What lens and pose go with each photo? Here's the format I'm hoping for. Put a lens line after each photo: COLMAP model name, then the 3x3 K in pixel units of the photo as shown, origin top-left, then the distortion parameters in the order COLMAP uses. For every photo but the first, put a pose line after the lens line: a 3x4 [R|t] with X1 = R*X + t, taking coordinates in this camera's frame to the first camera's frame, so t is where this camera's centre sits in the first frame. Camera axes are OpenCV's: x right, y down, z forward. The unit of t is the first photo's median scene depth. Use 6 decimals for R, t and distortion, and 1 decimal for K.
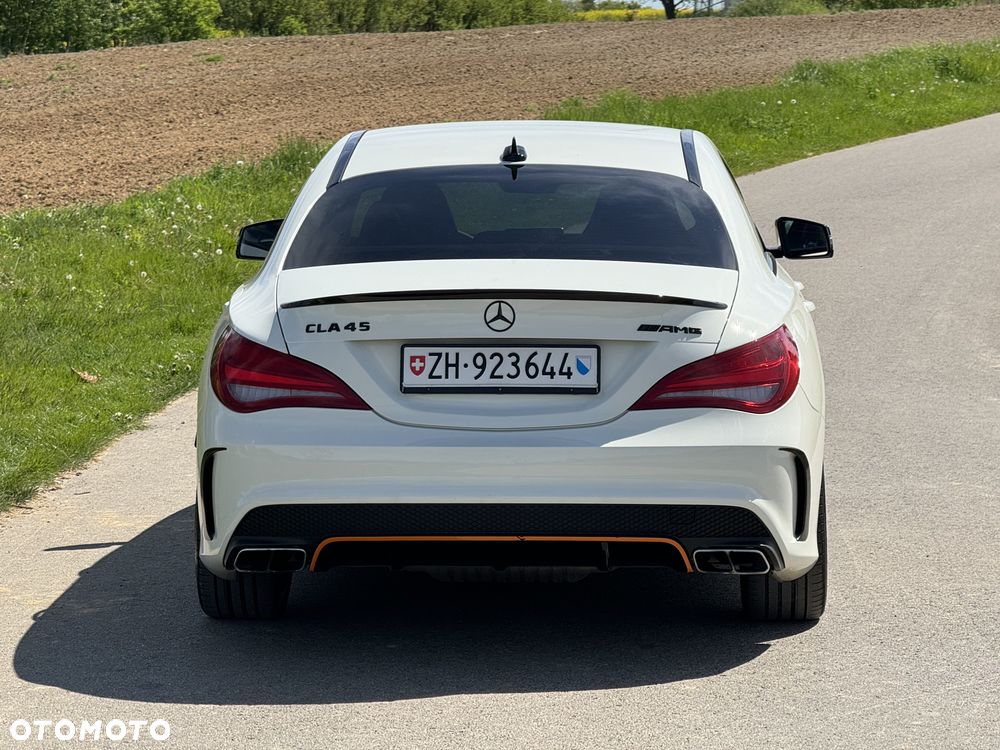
lens RADIAL K [[3492.5, 0, 500.0], [0, 3492.5, 375.0], [0, 0, 1]] dist [0.208649, 1.036016]
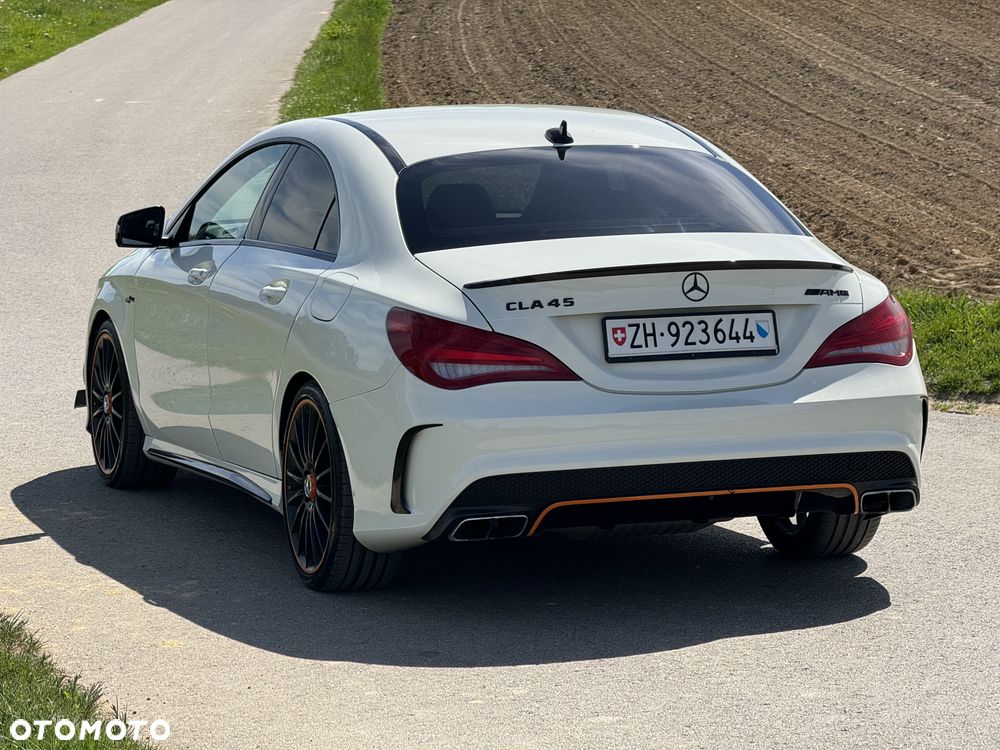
lens RADIAL K [[3492.5, 0, 500.0], [0, 3492.5, 375.0], [0, 0, 1]] dist [0.208649, 1.036016]
pose [[0.929808, -0.050426, 0.364575, -0.446634], [0.047356, 0.998727, 0.017362, -0.011222], [-0.364986, 0.001121, 0.931012, 0.021352]]
